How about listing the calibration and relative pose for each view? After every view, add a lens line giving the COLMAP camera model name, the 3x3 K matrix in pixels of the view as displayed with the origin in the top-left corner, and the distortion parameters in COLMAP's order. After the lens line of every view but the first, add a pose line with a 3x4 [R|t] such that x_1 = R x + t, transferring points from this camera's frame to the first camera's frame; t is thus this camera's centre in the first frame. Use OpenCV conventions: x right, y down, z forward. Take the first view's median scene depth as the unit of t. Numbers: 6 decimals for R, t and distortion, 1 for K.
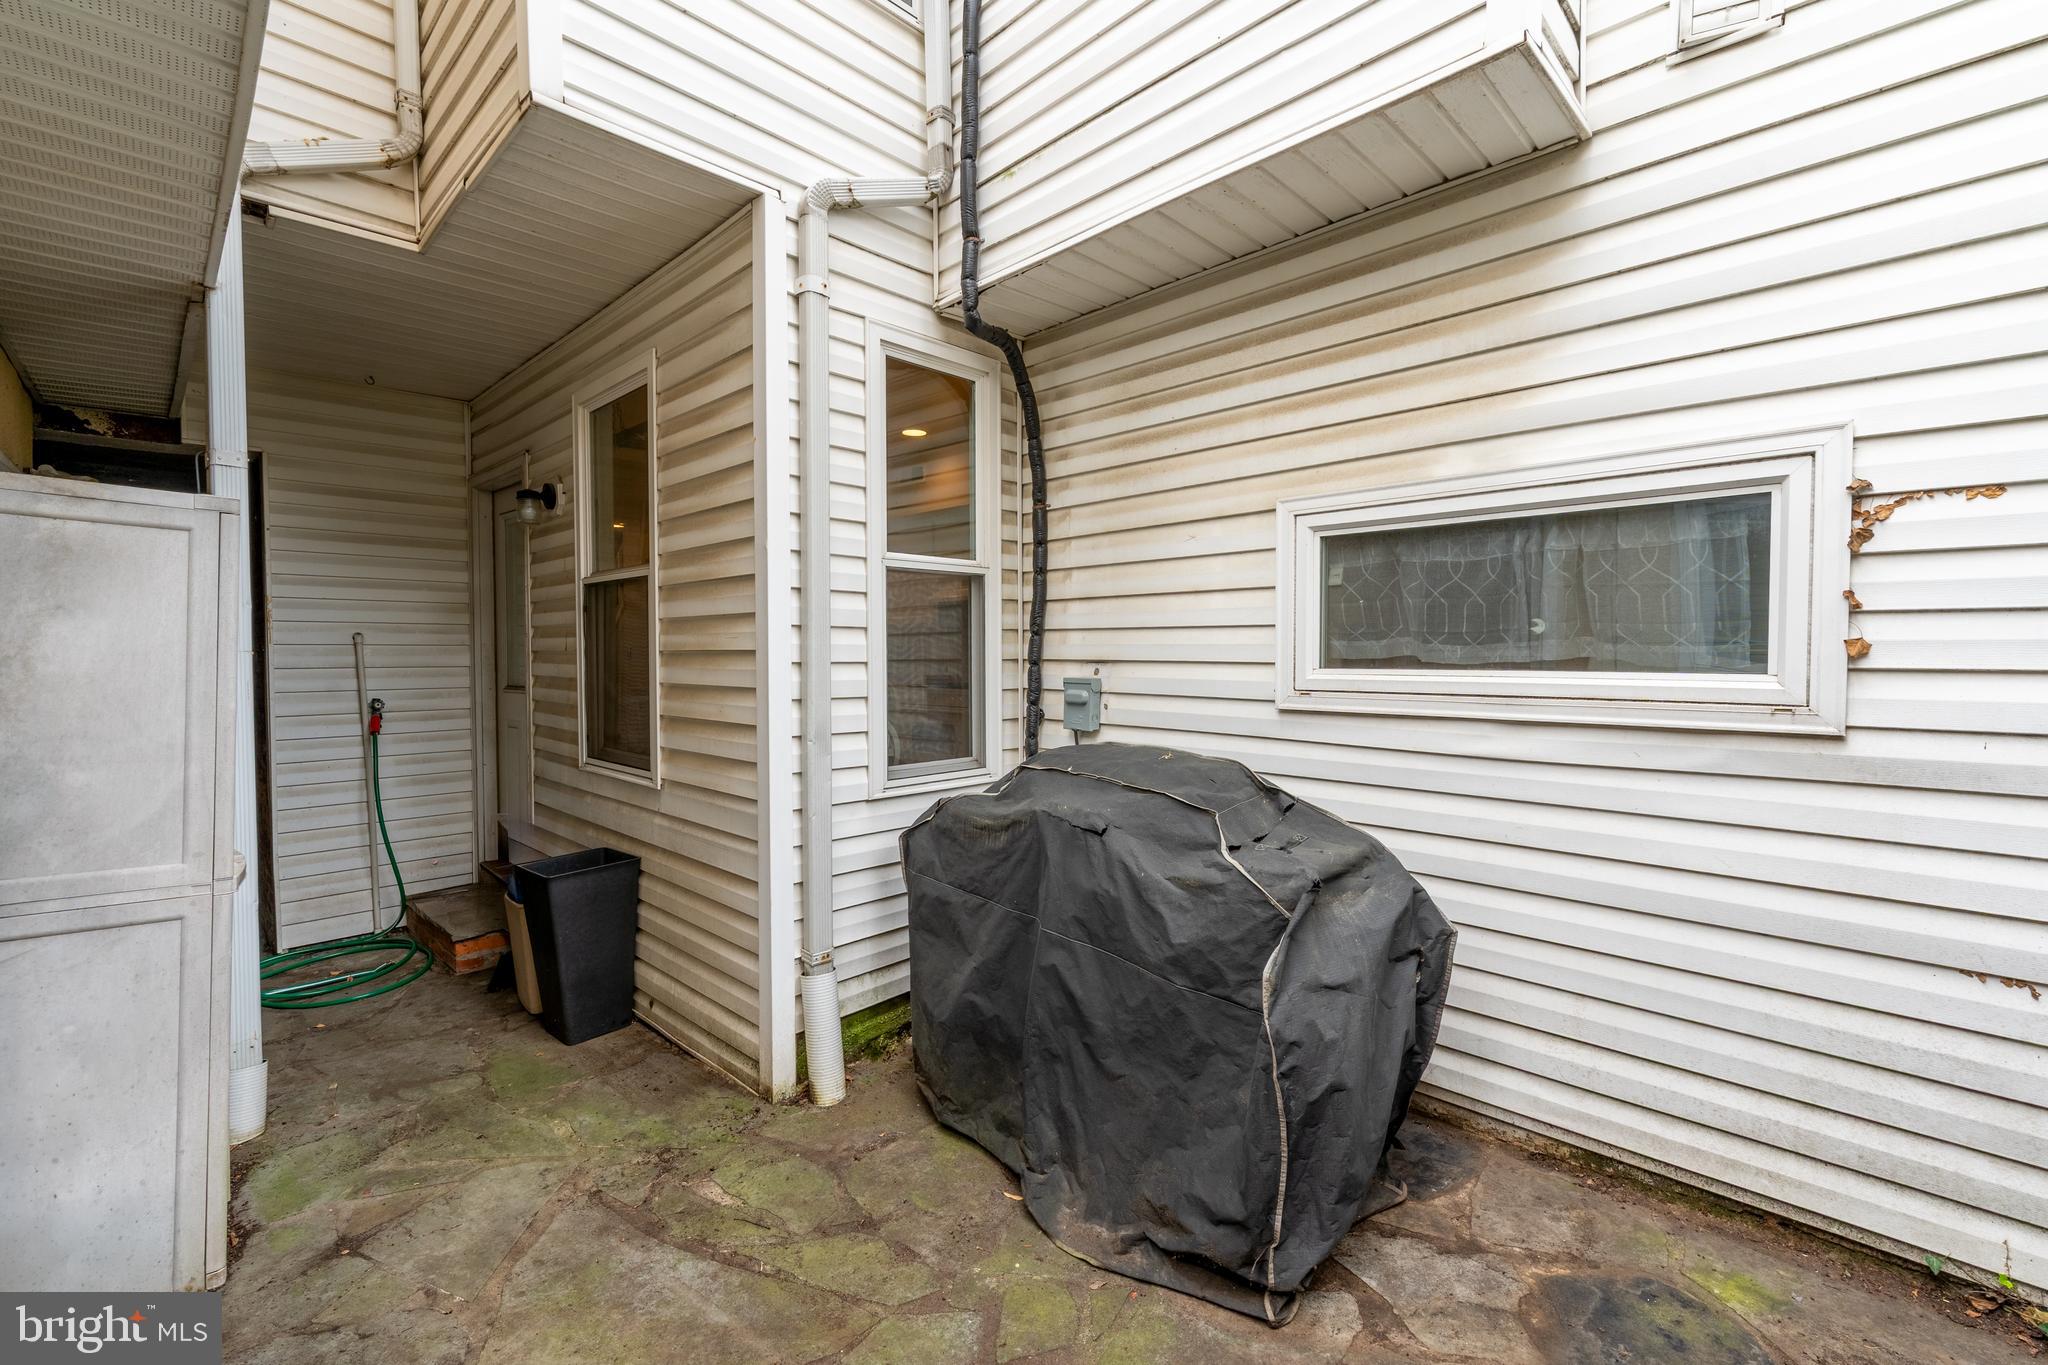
lens RADIAL K [[845.7, 0, 1033.1], [0, 845.7, 677.4], [0, 0, 1]] dist [-0.000116, 0.000335]
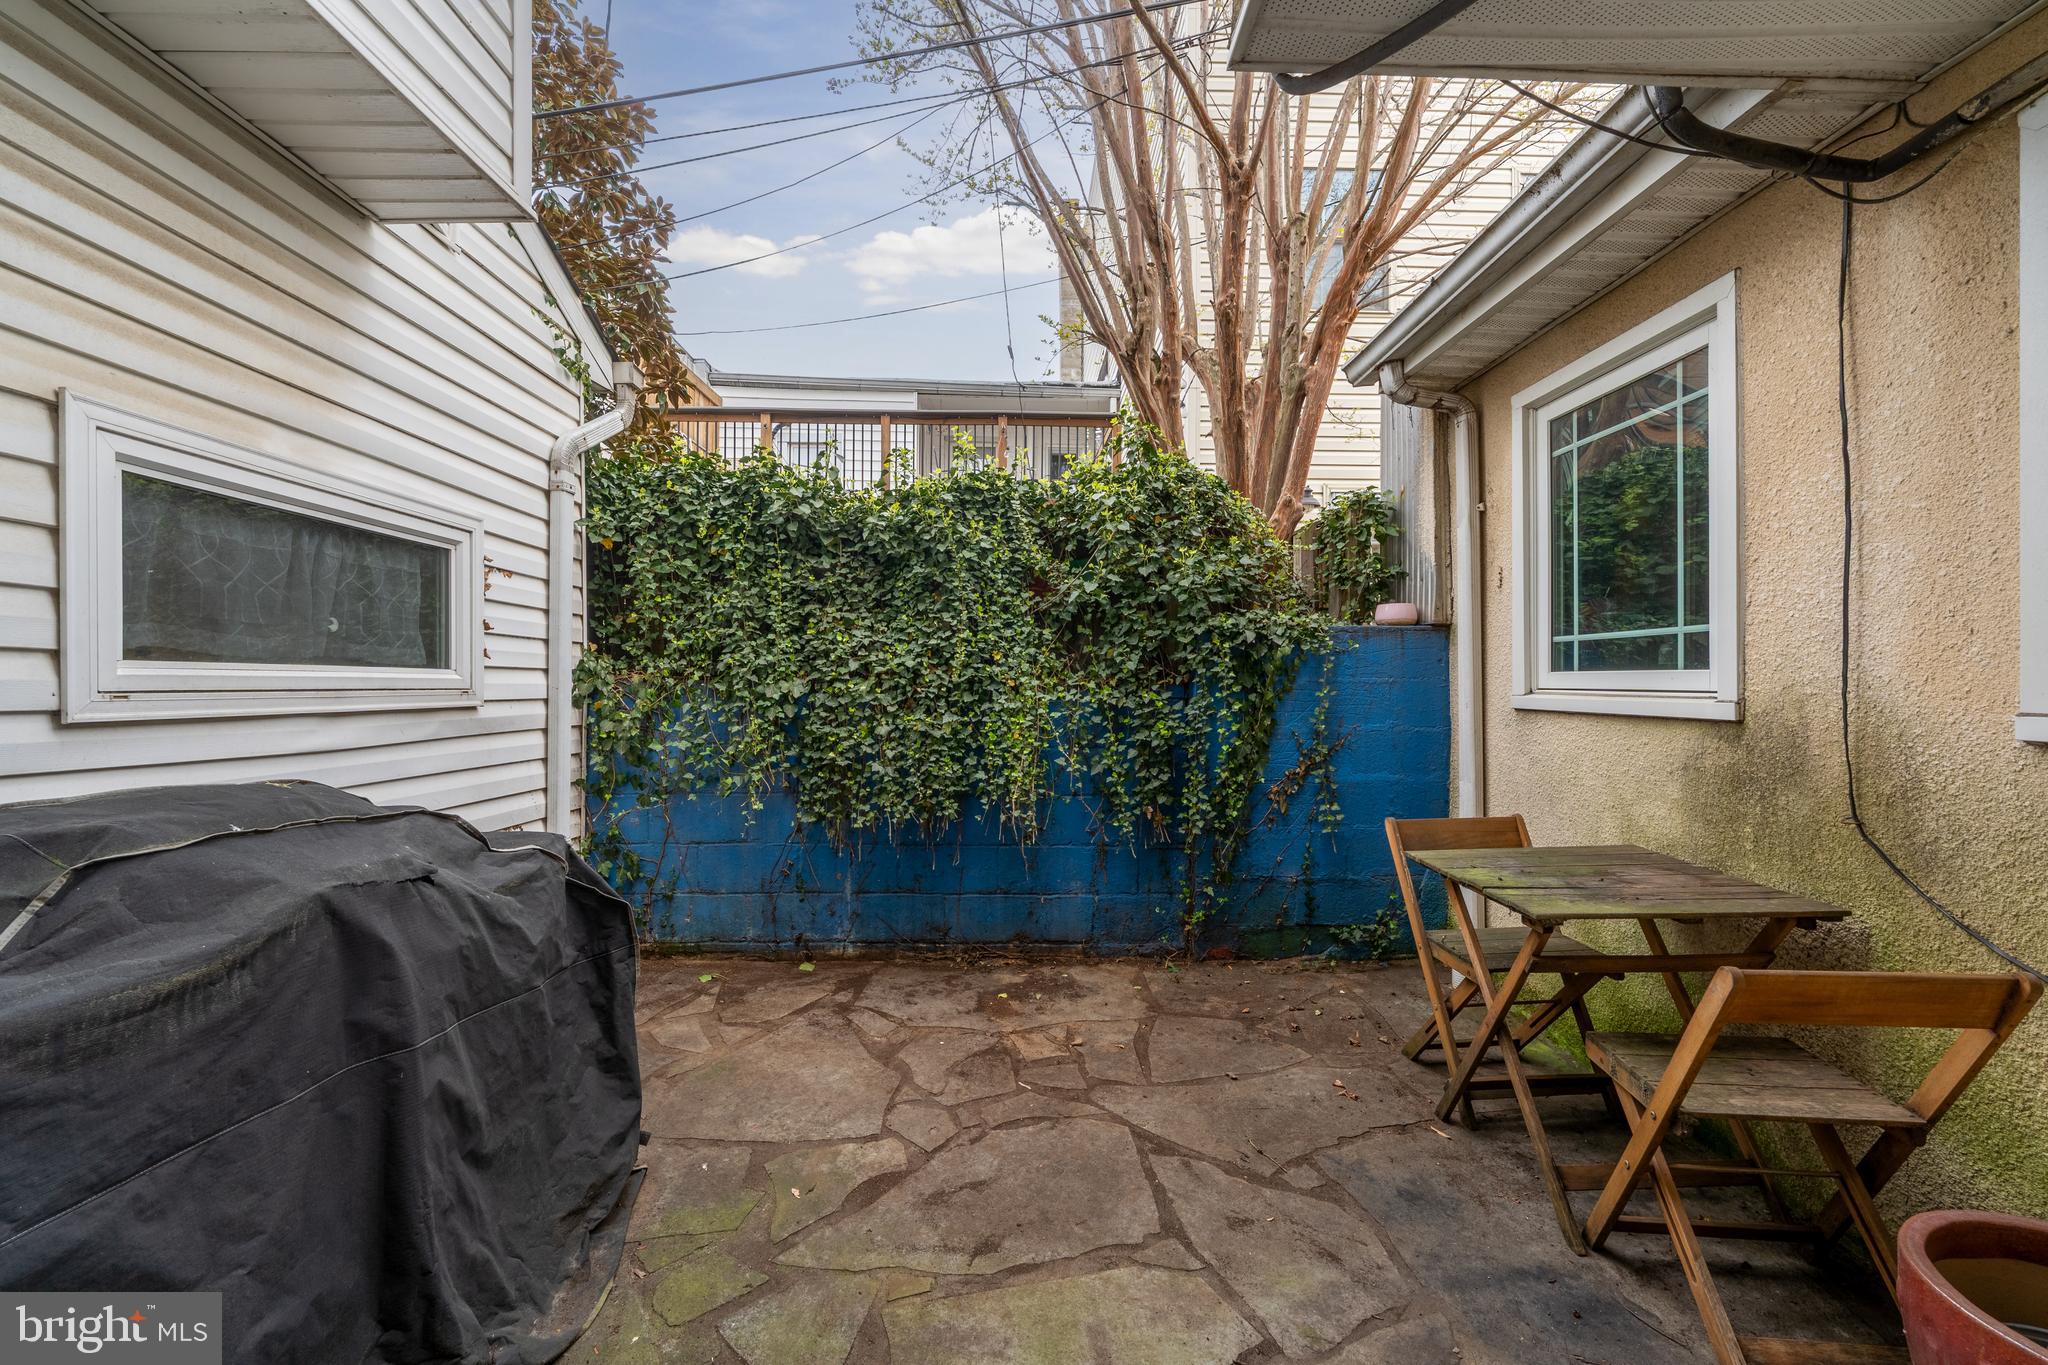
lens RADIAL K [[845.7, 0, 1024.4], [0, 845.7, 686.1], [0, 0, 1]] dist [-0.000116, 0.000335]
pose [[-0.693899, 0.000199, 0.720073, -0.892983], [0.022089, 0.999535, 0.021010, 0.016713], [-0.719734, 0.030485, -0.693581, 1.255484]]
